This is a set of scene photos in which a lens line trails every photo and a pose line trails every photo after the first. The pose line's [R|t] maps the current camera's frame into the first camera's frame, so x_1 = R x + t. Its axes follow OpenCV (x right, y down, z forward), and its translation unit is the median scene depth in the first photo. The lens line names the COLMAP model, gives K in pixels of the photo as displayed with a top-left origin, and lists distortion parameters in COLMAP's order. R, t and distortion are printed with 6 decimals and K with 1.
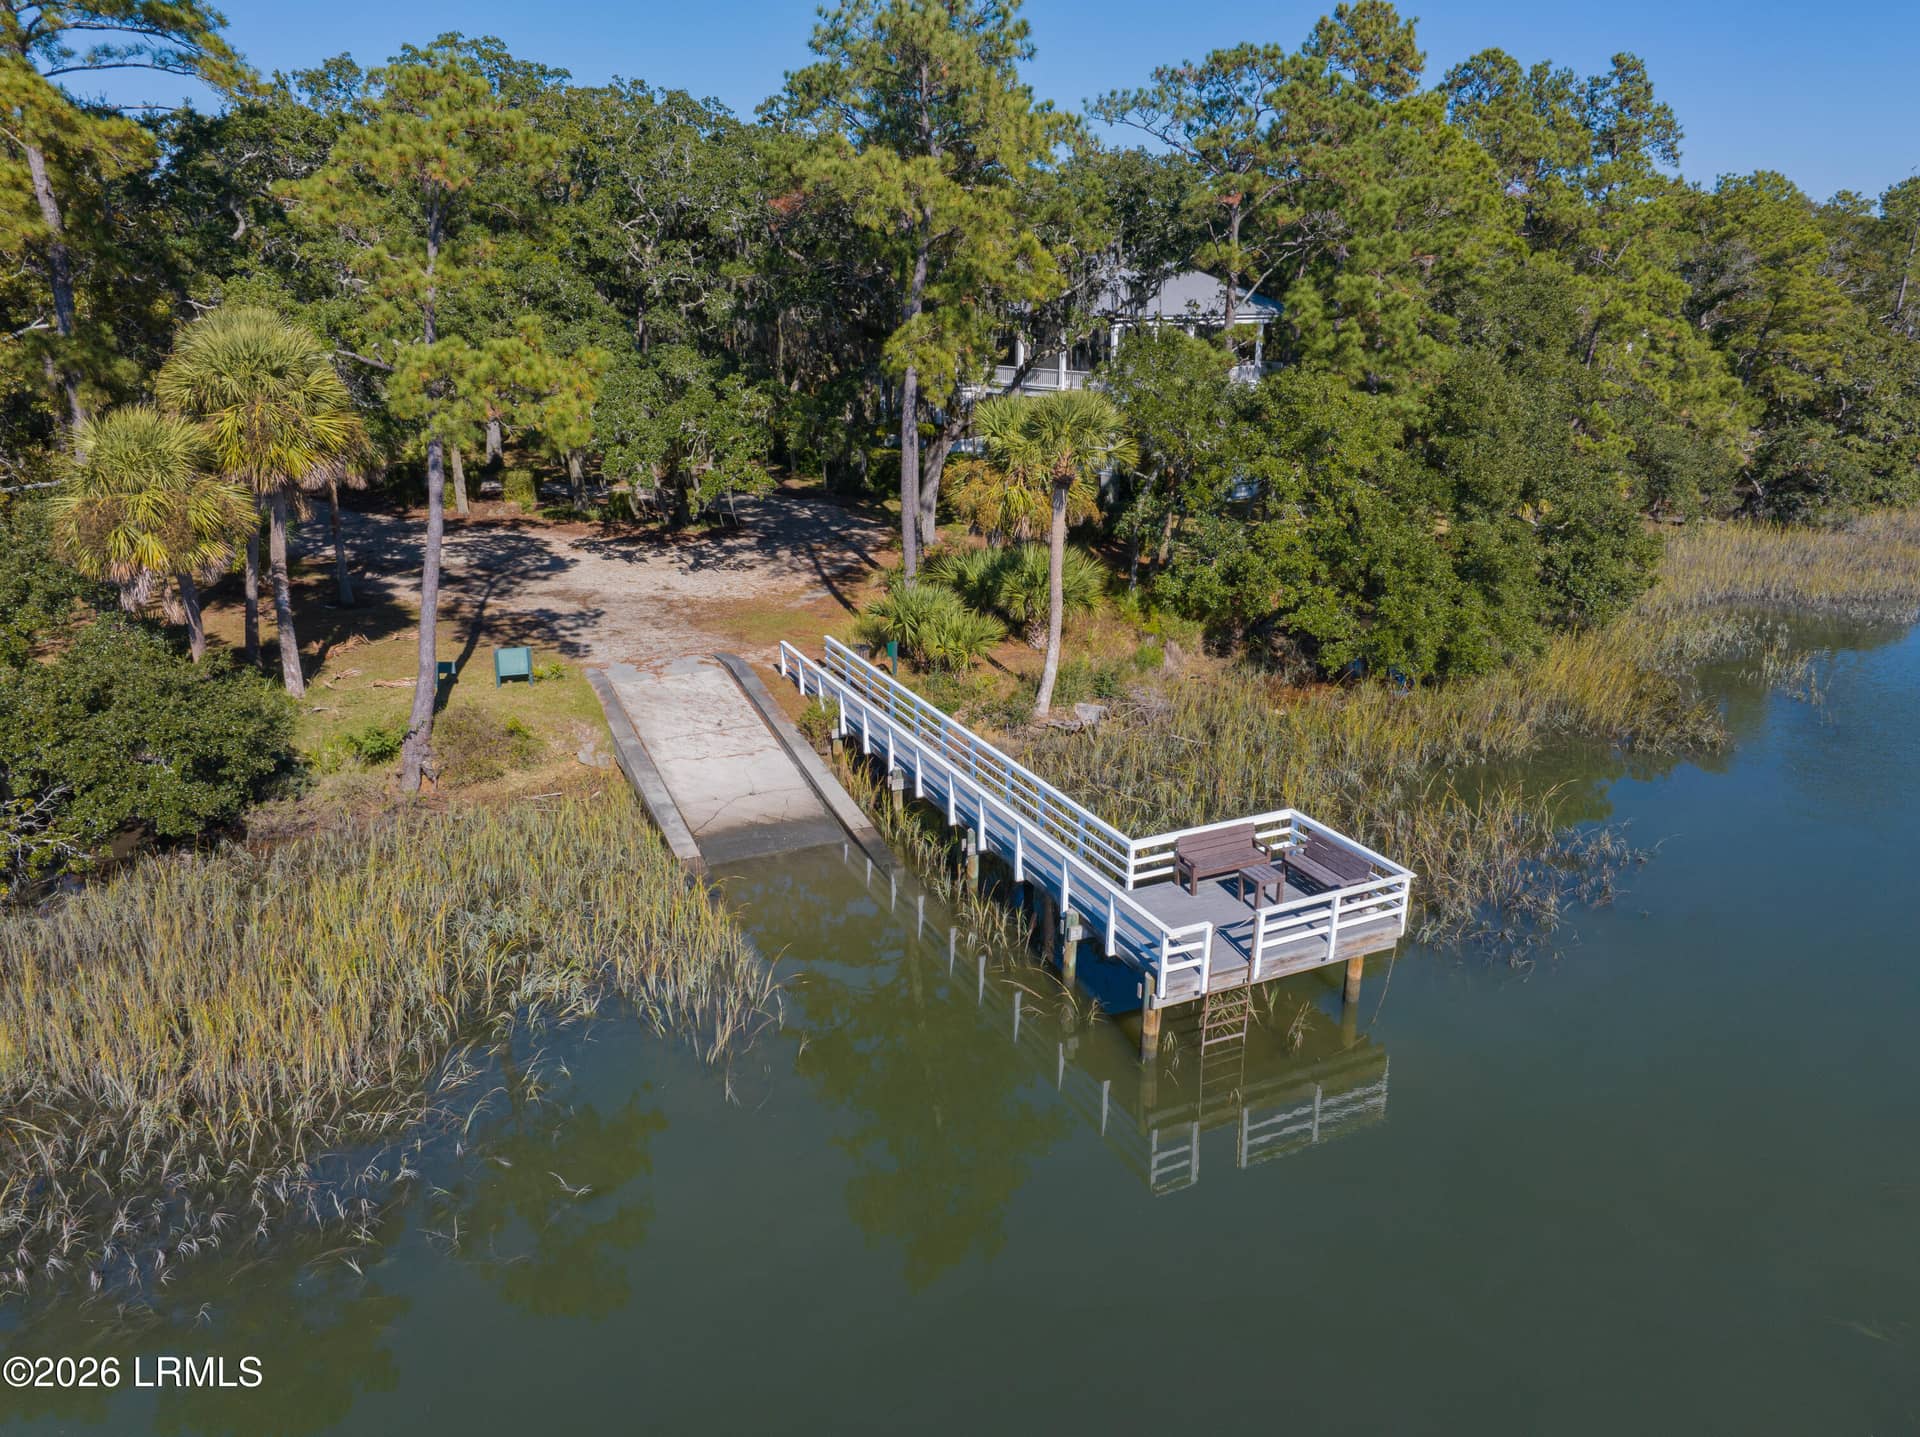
lens RADIAL K [[1343.6, 0, 960.0], [0, 1343.6, 718.5], [0, 0, 1]] dist [-0.040366, 0.006109]
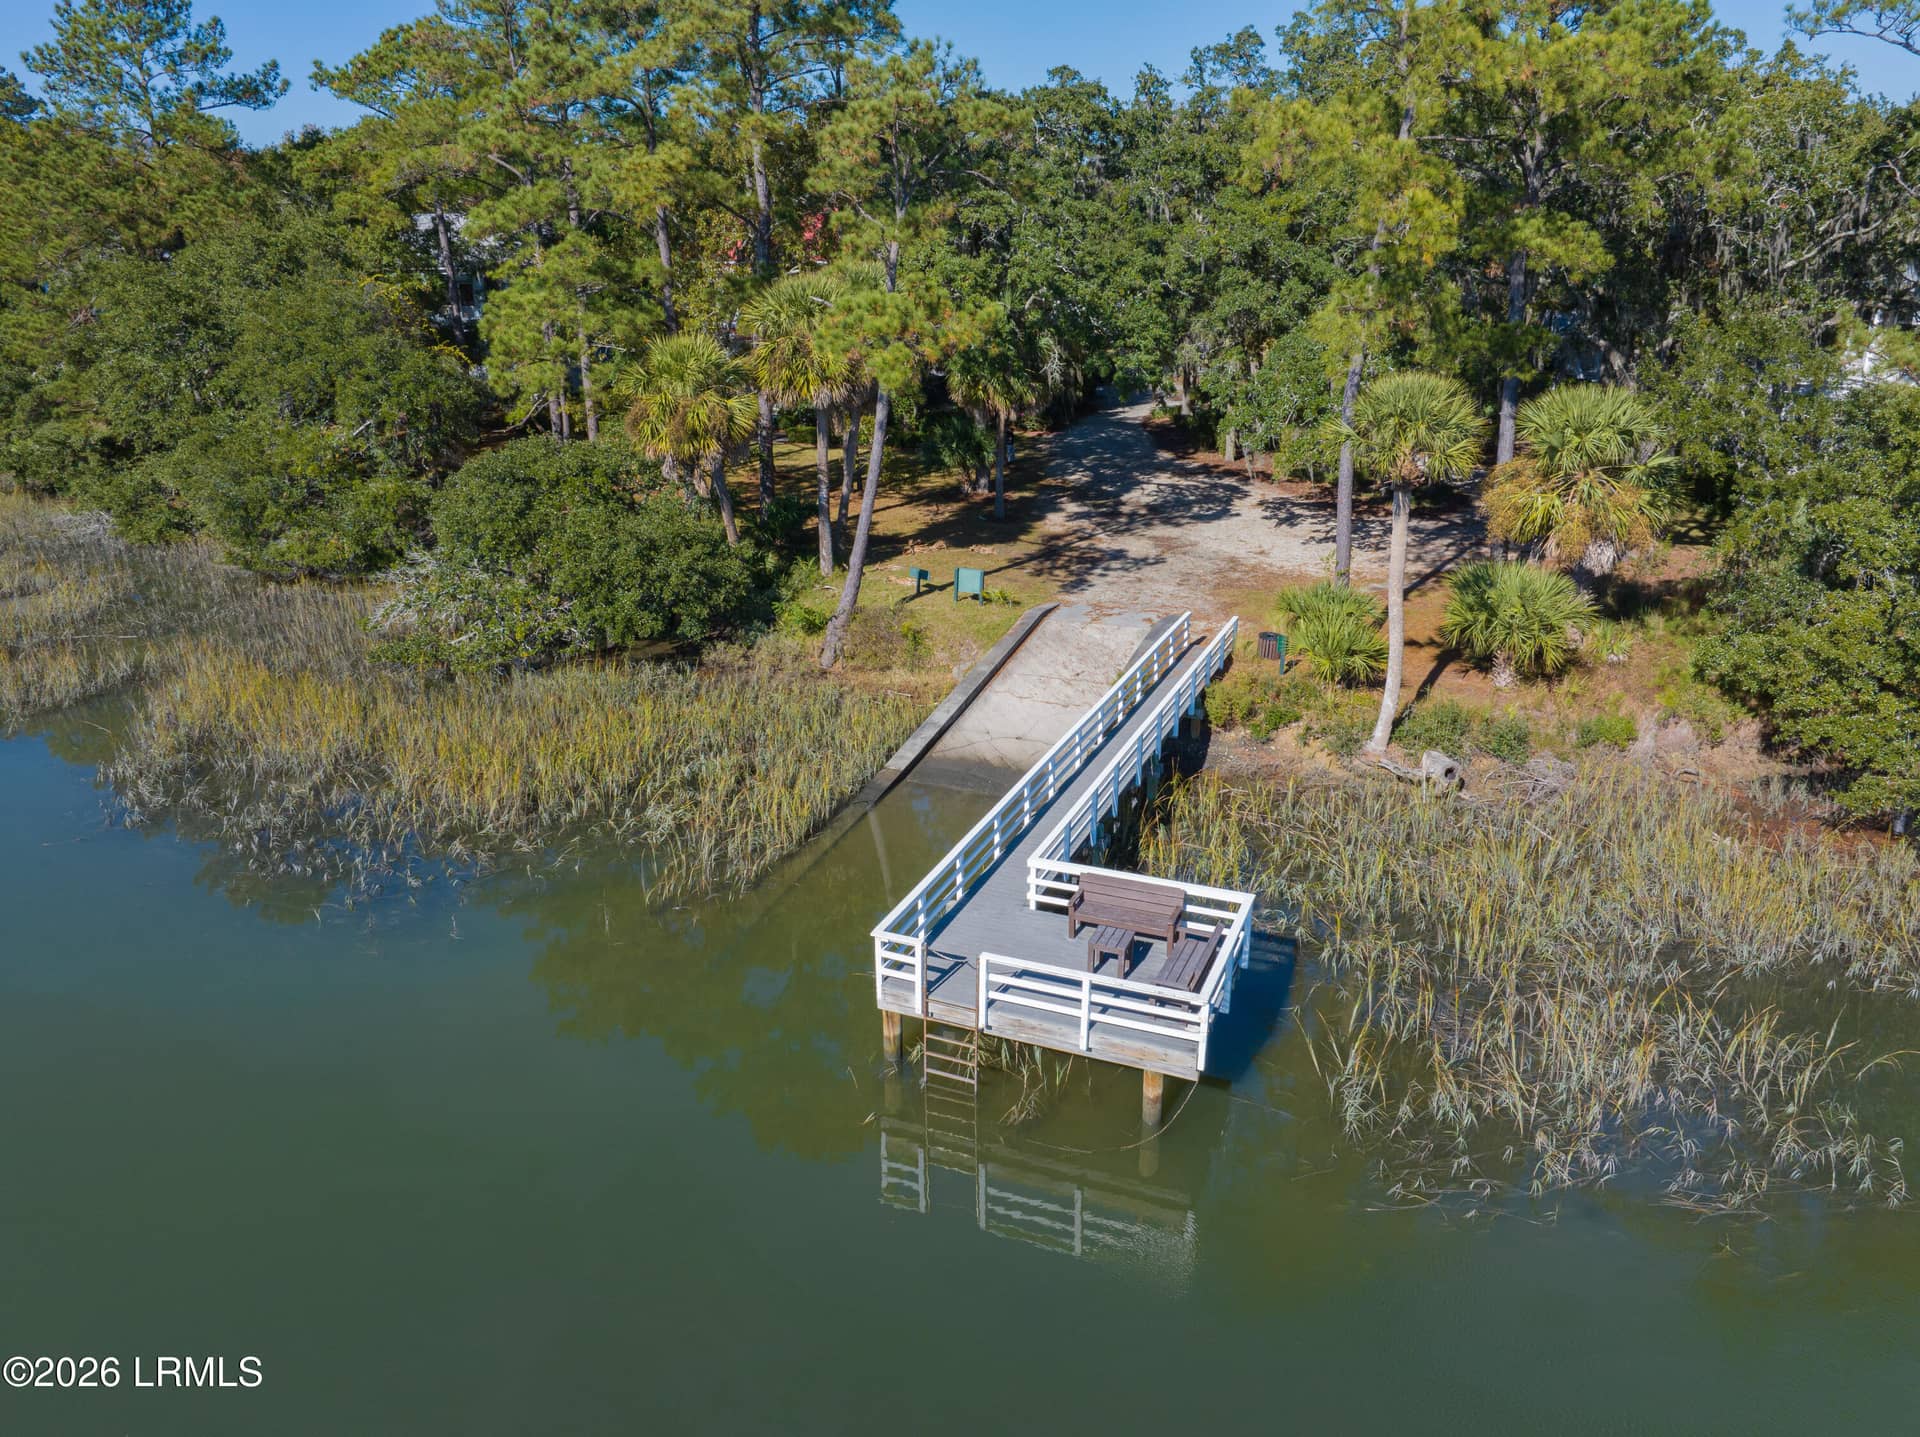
lens RADIAL K [[1343.6, 0, 960.0], [0, 1343.6, 718.5], [0, 0, 1]] dist [-0.040366, 0.006109]
pose [[0.669738, 0.250035, -0.699238, 0.732851], [-0.227699, 0.965399, 0.127116, -0.109133], [0.706827, 0.074082, 0.703497, 0.314347]]
